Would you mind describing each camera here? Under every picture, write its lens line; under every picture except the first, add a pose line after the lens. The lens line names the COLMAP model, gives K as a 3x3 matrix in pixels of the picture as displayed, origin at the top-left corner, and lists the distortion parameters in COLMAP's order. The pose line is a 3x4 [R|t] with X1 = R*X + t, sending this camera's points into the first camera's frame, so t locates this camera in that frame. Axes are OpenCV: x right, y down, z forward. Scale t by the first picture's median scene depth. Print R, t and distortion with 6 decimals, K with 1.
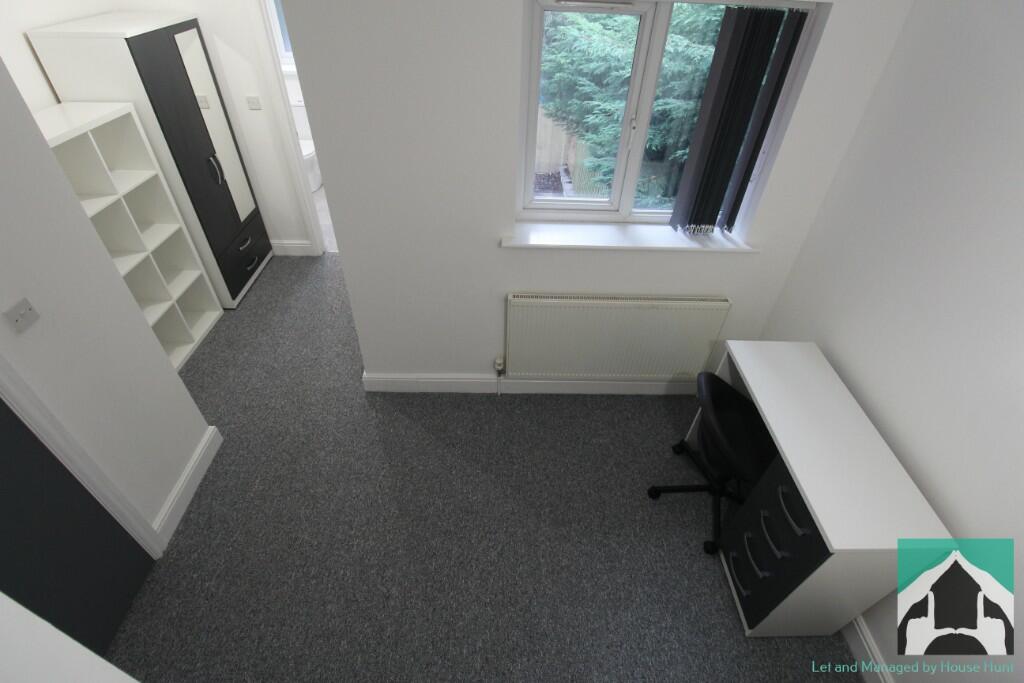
lens RADIAL K [[480.5, 0, 518.6], [0, 480.5, 336.3], [0, 0, 1]] dist [-0.002459, -0.009438]
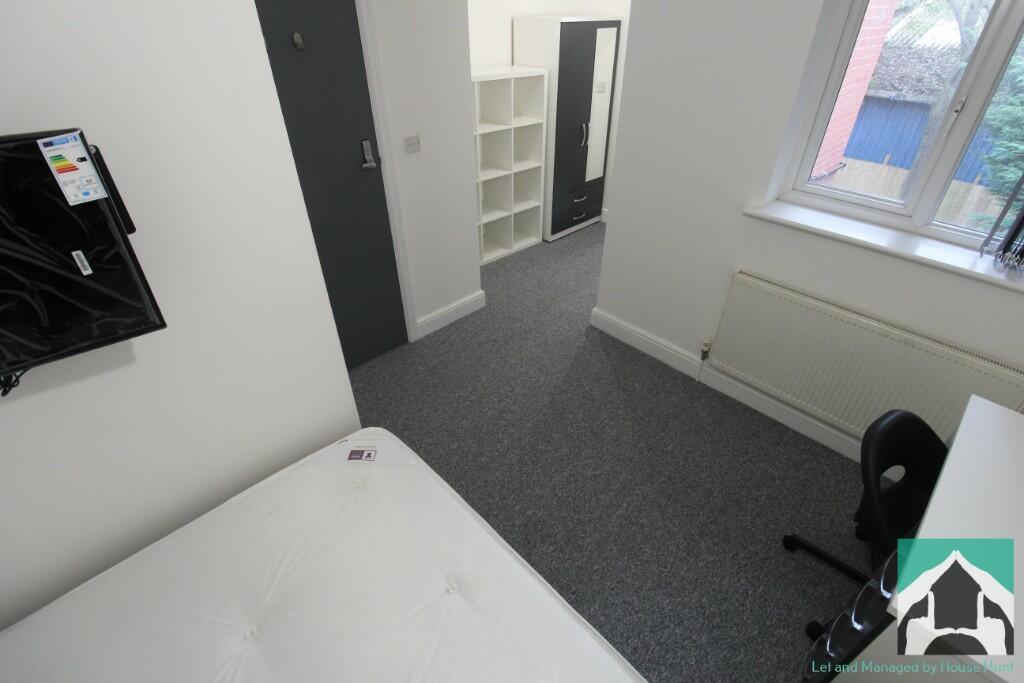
lens RADIAL K [[480.5, 0, 518.6], [0, 480.5, 343.8], [0, 0, 1]] dist [-0.002459, -0.009438]
pose [[0.679304, 0.395785, -0.617981, 0.313404], [-0.456406, 0.887279, 0.066561, 0.169432], [0.574665, 0.236835, 0.783370, 0.016239]]
